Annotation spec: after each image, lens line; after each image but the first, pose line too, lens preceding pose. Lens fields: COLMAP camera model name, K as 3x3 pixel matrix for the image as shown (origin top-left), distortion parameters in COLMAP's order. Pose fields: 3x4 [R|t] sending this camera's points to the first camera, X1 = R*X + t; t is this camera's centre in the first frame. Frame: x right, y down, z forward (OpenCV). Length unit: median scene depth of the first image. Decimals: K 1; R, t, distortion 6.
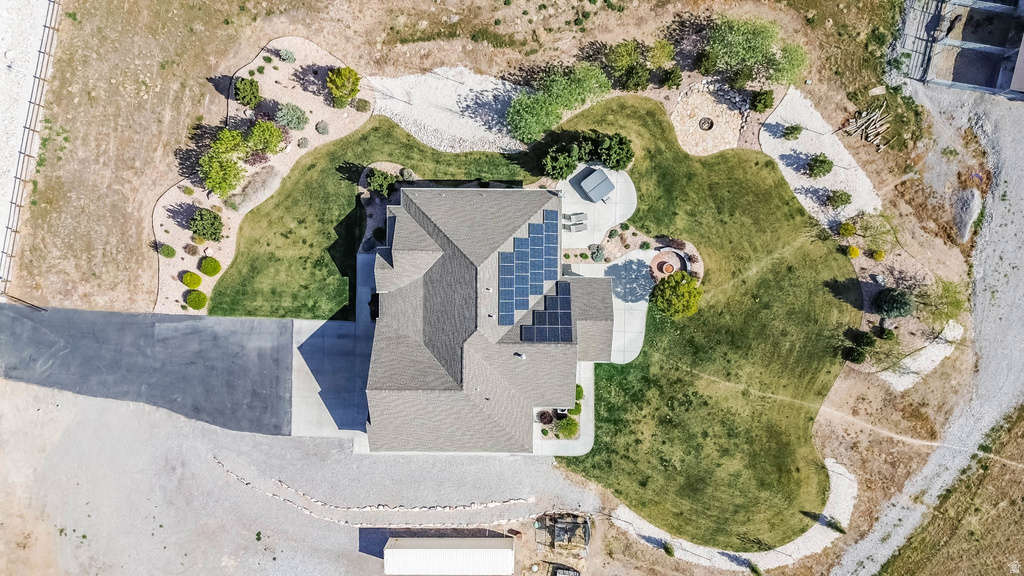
lens RADIAL K [[724.7, 0, 509.9], [0, 724.7, 287.1], [0, 0, 1]] dist [0.078103, -0.082389]
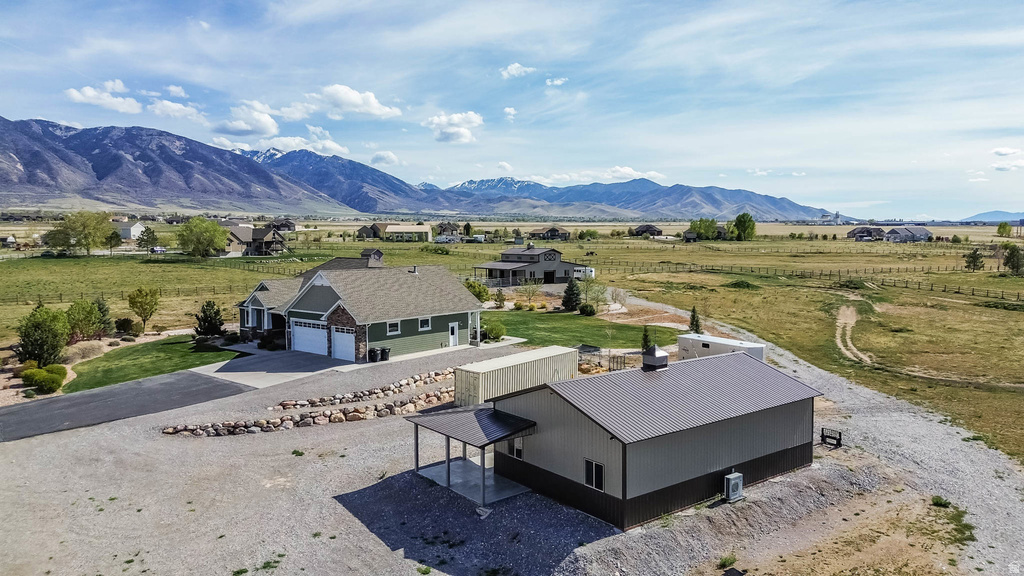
lens RADIAL K [[724.7, 0, 509.9], [0, 724.7, 287.1], [0, 0, 1]] dist [0.078103, -0.082389]
pose [[0.647846, -0.034888, 0.760972, -0.705209], [0.761688, 0.044443, -0.646418, 0.882661], [-0.011268, 0.998403, 0.055366, 0.866708]]
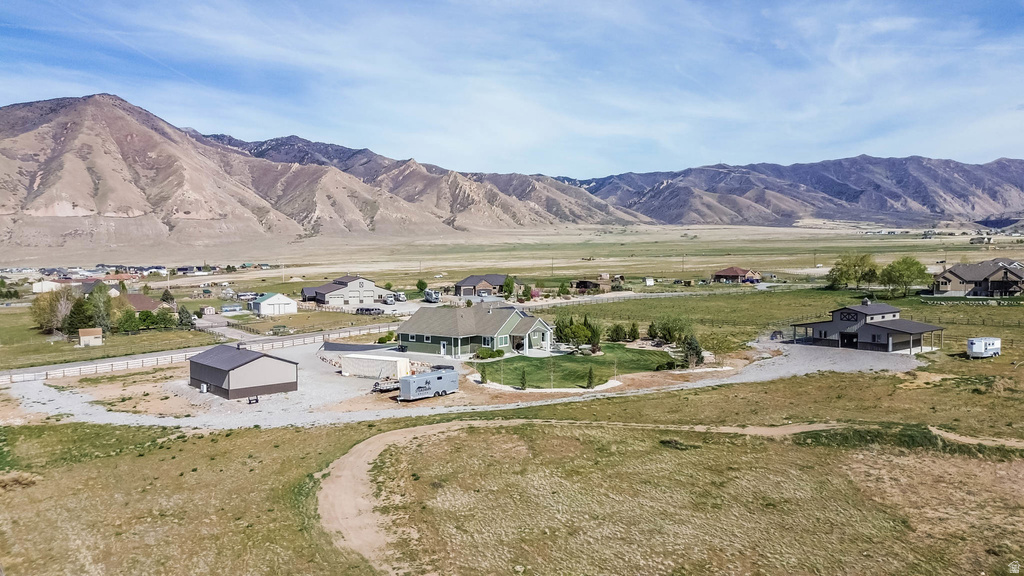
lens RADIAL K [[724.7, 0, 509.9], [0, 724.7, 287.1], [0, 0, 1]] dist [0.078103, -0.082389]
pose [[0.798690, 0.037001, -0.600604, 1.110533], [-0.601699, 0.037046, -0.797863, 1.461195], [-0.007272, 0.998628, 0.051852, 0.751946]]
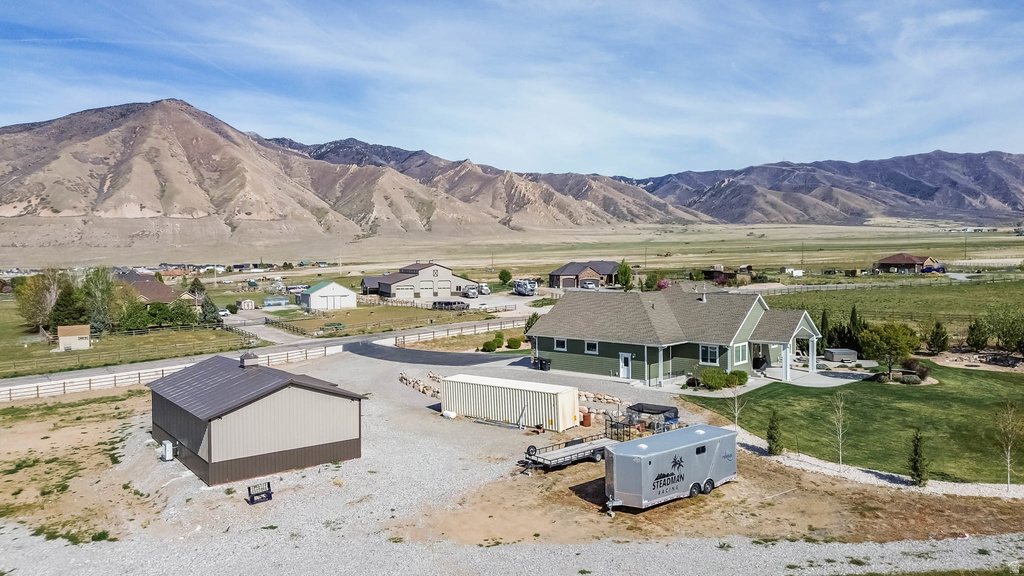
lens RADIAL K [[724.7, 0, 509.9], [0, 724.7, 287.1], [0, 0, 1]] dist [0.078103, -0.082389]
pose [[0.752290, 0.037400, -0.657770, 0.457799], [-0.658808, 0.034169, -0.751535, 0.980852], [-0.005632, 0.998716, 0.050344, 0.840963]]
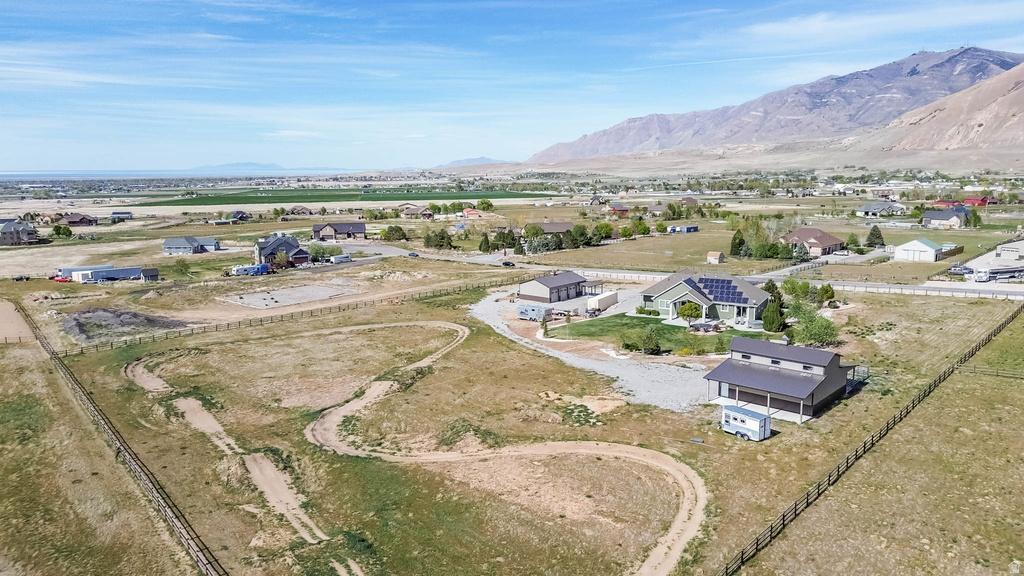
lens RADIAL K [[724.7, 0, 509.9], [0, 724.7, 287.1], [0, 0, 1]] dist [0.078103, -0.082389]
pose [[-0.481663, 0.169060, -0.859895, 2.074936], [-0.876145, -0.071323, 0.476743, -0.480016], [0.019268, 0.983022, 0.182475, 0.530007]]
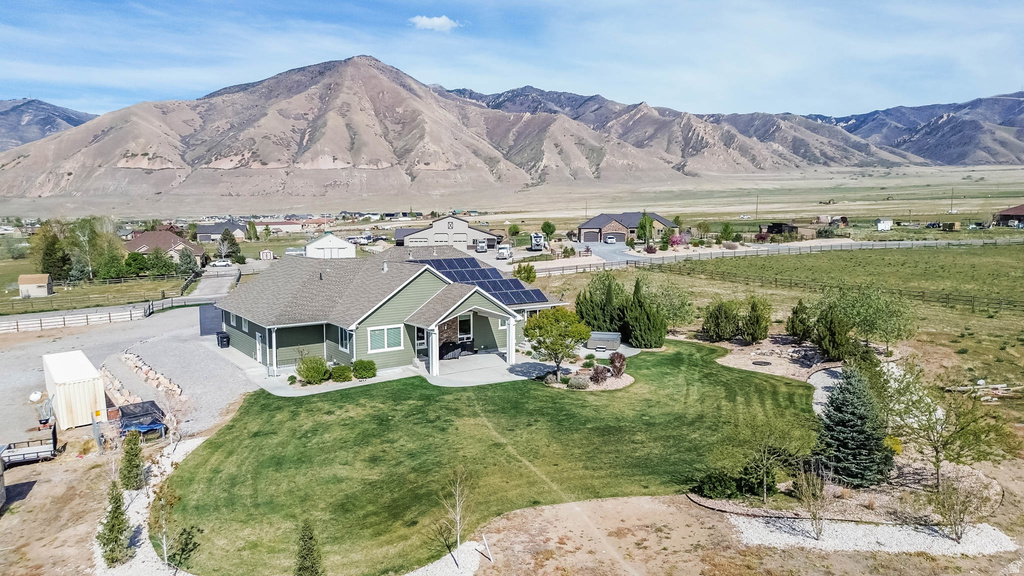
lens RADIAL K [[724.7, 0, 509.9], [0, 724.7, 287.1], [0, 0, 1]] dist [0.078103, -0.082389]
pose [[0.571396, 0.102071, -0.814302, 0.732696], [-0.820671, 0.067945, -0.567347, 0.421935], [-0.002582, 0.992454, 0.122591, 0.827687]]
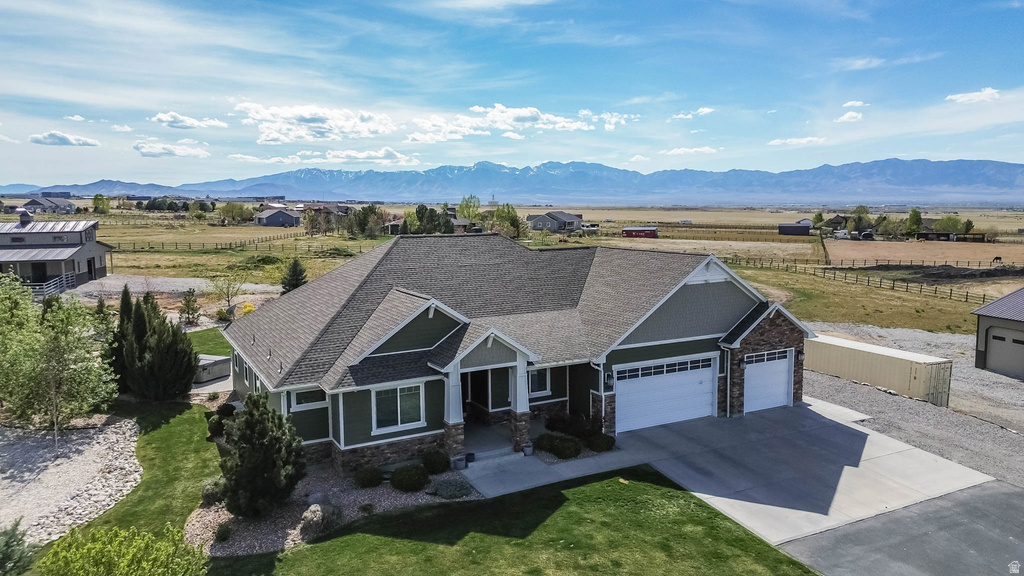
lens RADIAL K [[734.1, 0, 509.1], [0, 734.1, 232.2], [0, 0, 1]] dist [0.043915, -0.039284]
pose [[-0.478440, -0.010862, 0.878053, -0.523665], [0.877962, -0.024893, 0.478083, -0.202010], [0.016664, 0.999631, 0.021446, 0.872540]]
